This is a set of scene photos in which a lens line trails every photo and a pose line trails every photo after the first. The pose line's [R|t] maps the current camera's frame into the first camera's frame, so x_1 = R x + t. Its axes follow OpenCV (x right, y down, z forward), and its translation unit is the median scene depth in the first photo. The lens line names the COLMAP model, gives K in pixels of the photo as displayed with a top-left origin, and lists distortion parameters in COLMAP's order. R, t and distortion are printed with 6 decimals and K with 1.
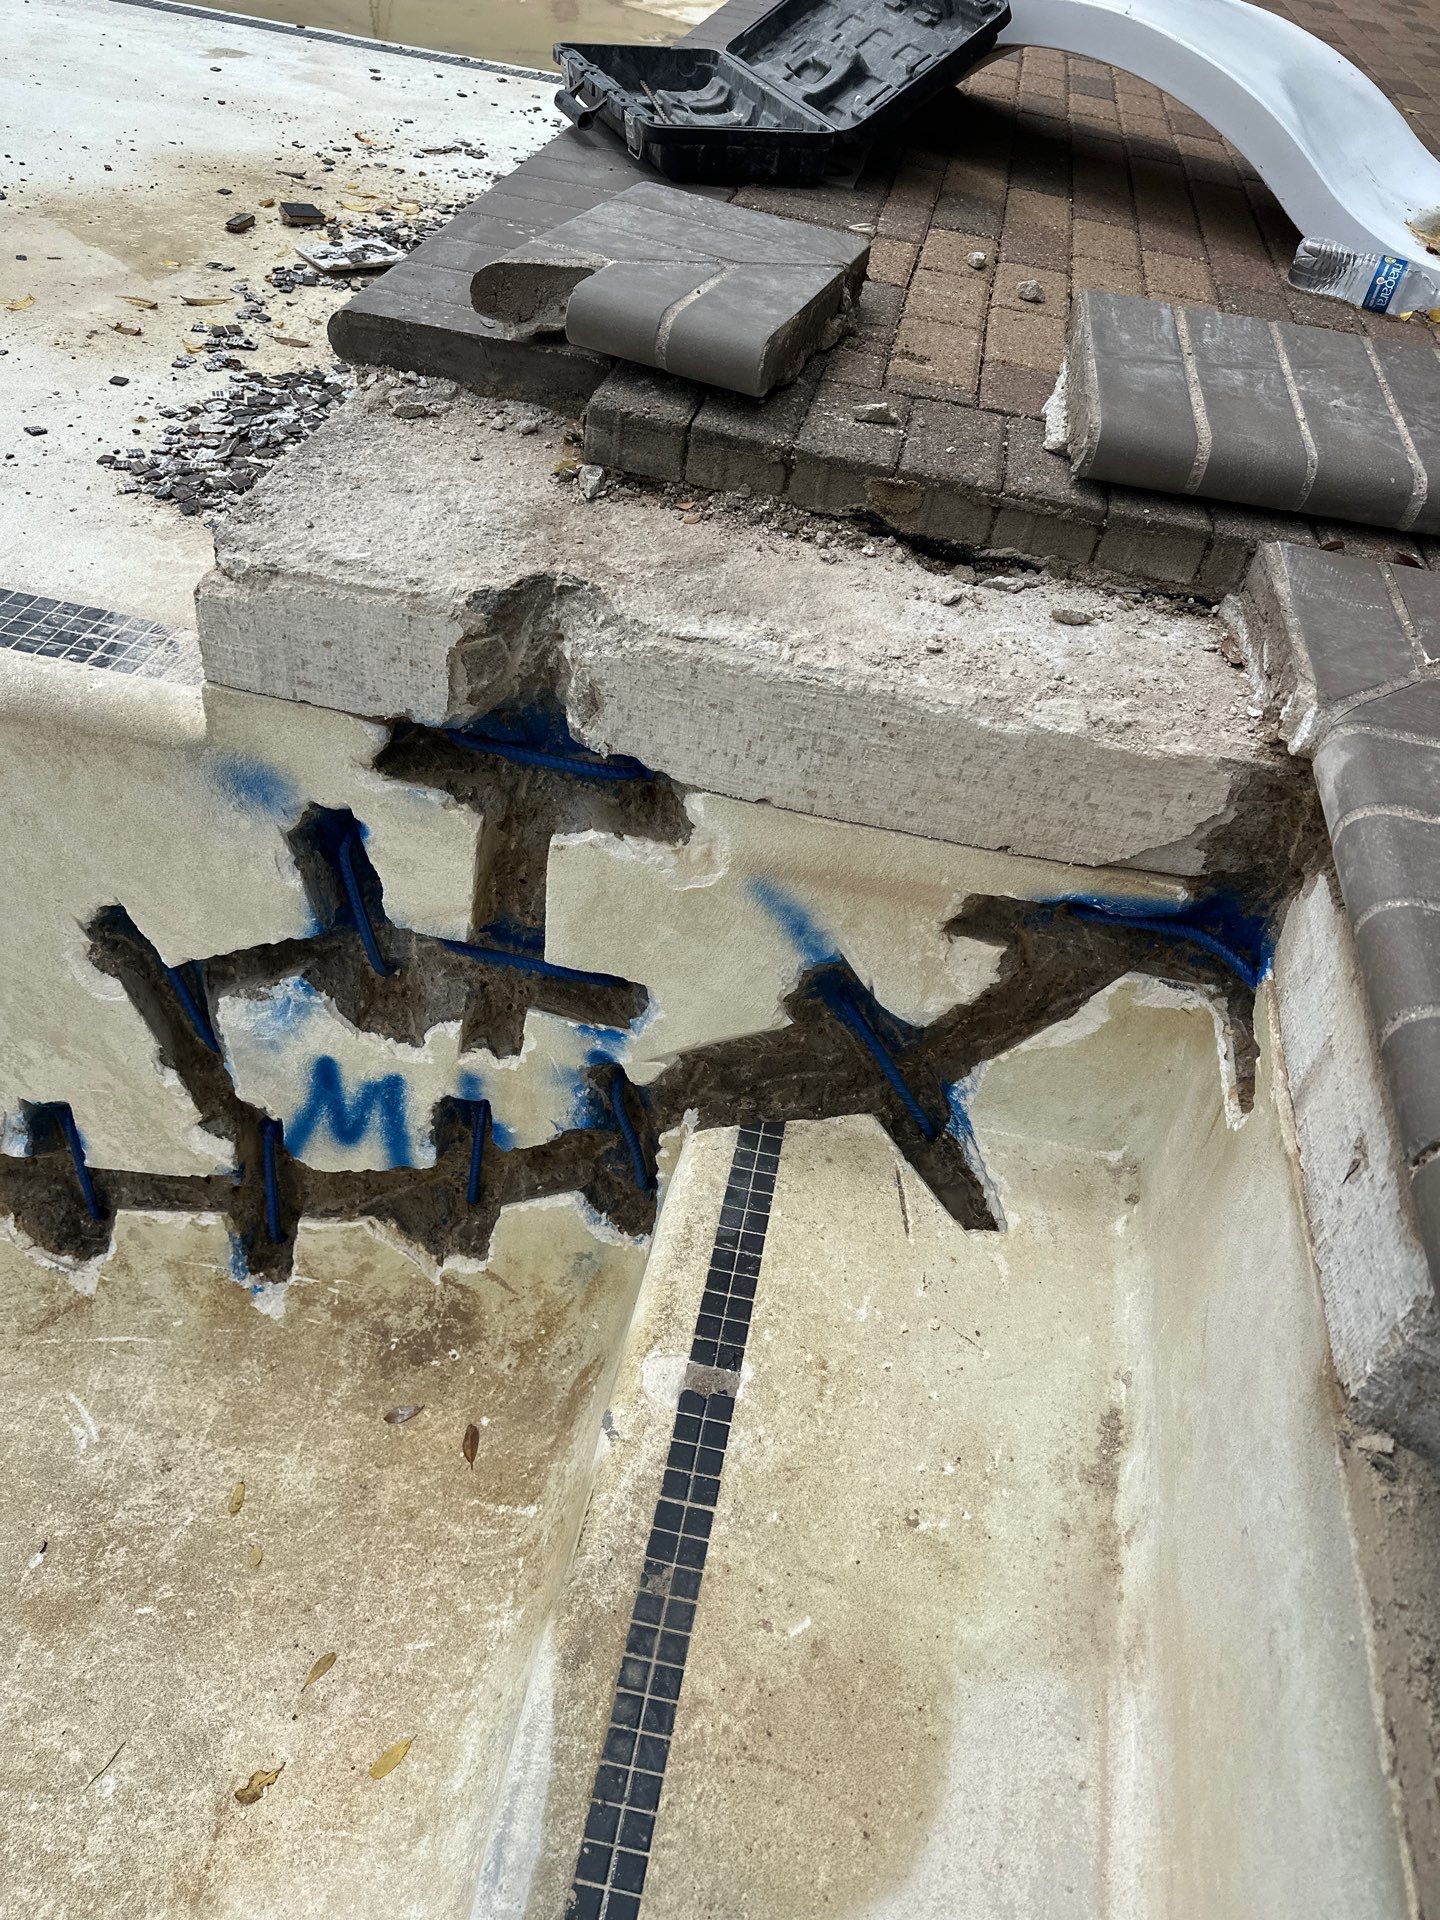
lens RADIAL K [[1251.6, 0, 748.9], [0, 1251.6, 960.0], [0, 0, 1]] dist [0.011139, -0.000054]
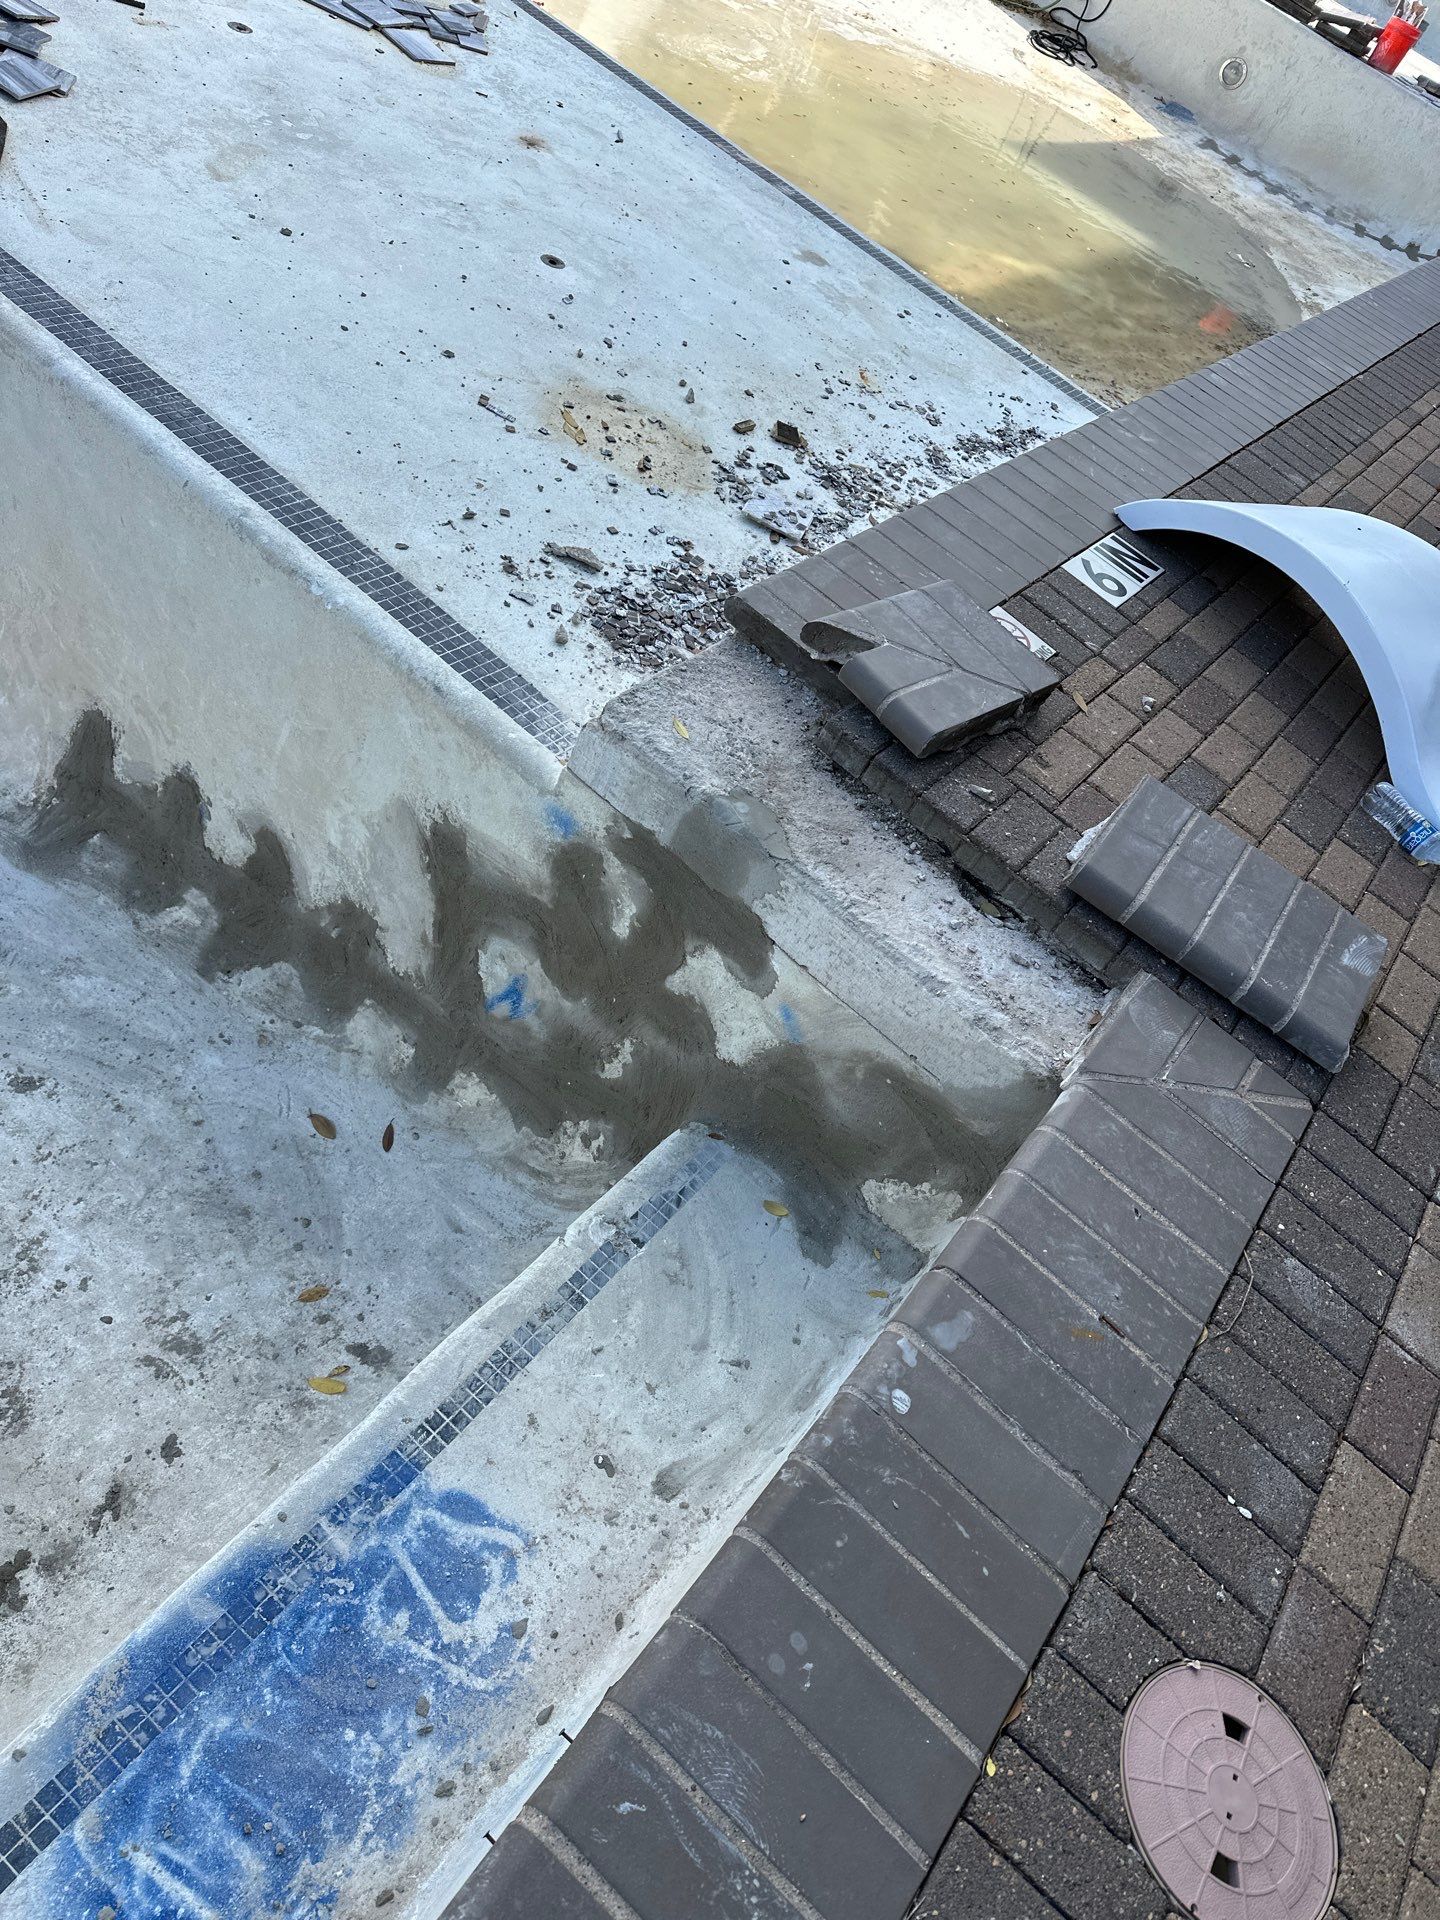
lens RADIAL K [[1251.6, 0, 748.9], [0, 1251.6, 960.0], [0, 0, 1]] dist [0.011139, -0.000054]
pose [[0.872249, 0.464155, -0.154082, 0.195006], [-0.470798, 0.882208, -0.007602, -0.081927], [0.132404, 0.079172, 0.988029, -0.692265]]
